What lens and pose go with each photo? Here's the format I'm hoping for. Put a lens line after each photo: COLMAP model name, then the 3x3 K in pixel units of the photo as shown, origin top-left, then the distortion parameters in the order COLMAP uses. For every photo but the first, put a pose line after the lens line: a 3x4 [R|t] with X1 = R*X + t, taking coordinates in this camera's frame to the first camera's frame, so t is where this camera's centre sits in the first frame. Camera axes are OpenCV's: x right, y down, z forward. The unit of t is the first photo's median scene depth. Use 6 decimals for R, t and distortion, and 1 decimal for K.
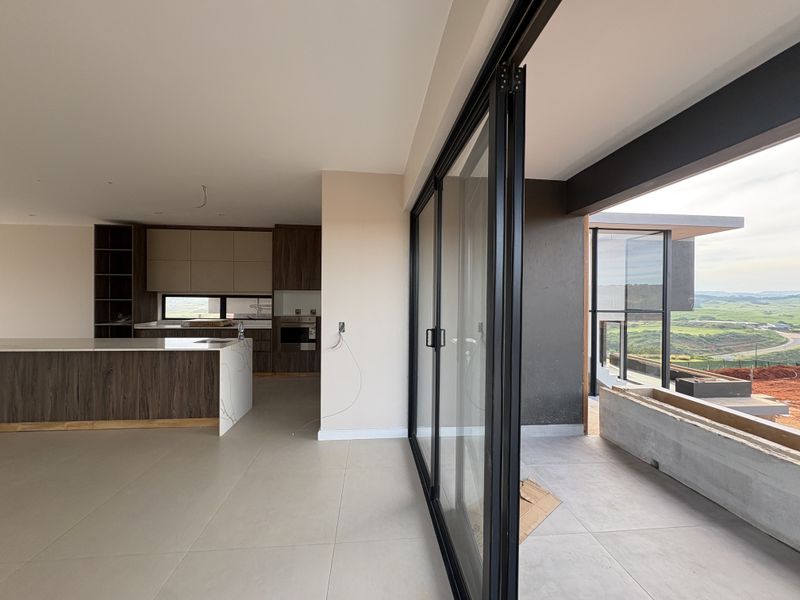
lens RADIAL K [[322.0, 0, 398.7], [0, 322.0, 300.4], [0, 0, 1]] dist [0.001531, 0.000697]
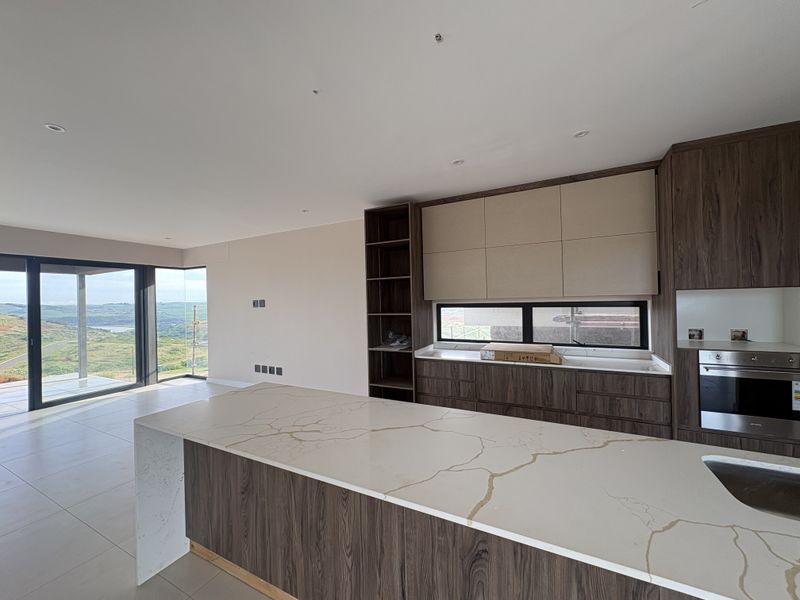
lens RADIAL K [[322.0, 0, 398.7], [0, 322.0, 300.4], [0, 0, 1]] dist [0.001531, 0.000697]
pose [[0.845676, -0.025205, -0.533101, -0.476841], [0.023923, 0.999670, -0.009315, -0.023705], [0.533160, -0.004876, 0.846000, 0.411386]]
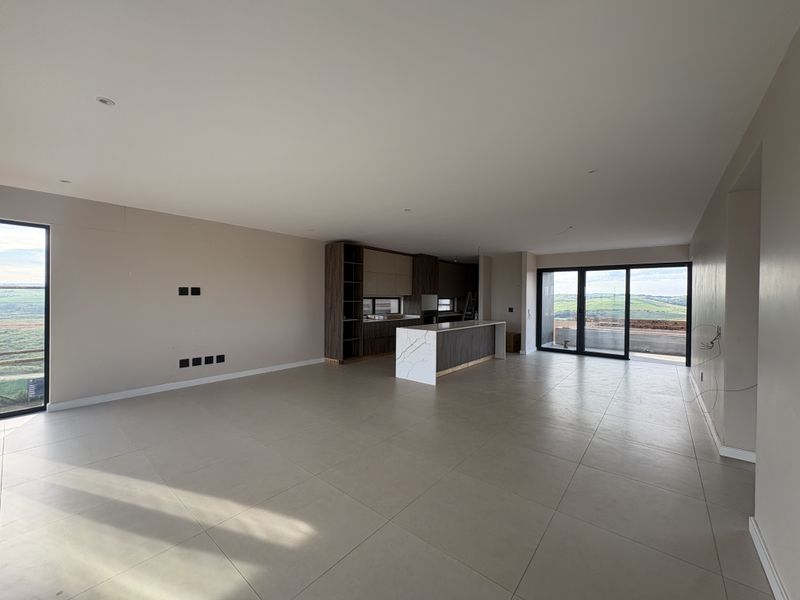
lens RADIAL K [[322.0, 0, 398.7], [0, 322.0, 300.4], [0, 0, 1]] dist [0.001531, 0.000697]
pose [[0.701809, -0.004601, 0.712350, -1.679032], [-0.000370, 0.999977, 0.006824, -0.013625], [-0.712365, -0.005053, 0.701791, -0.064778]]
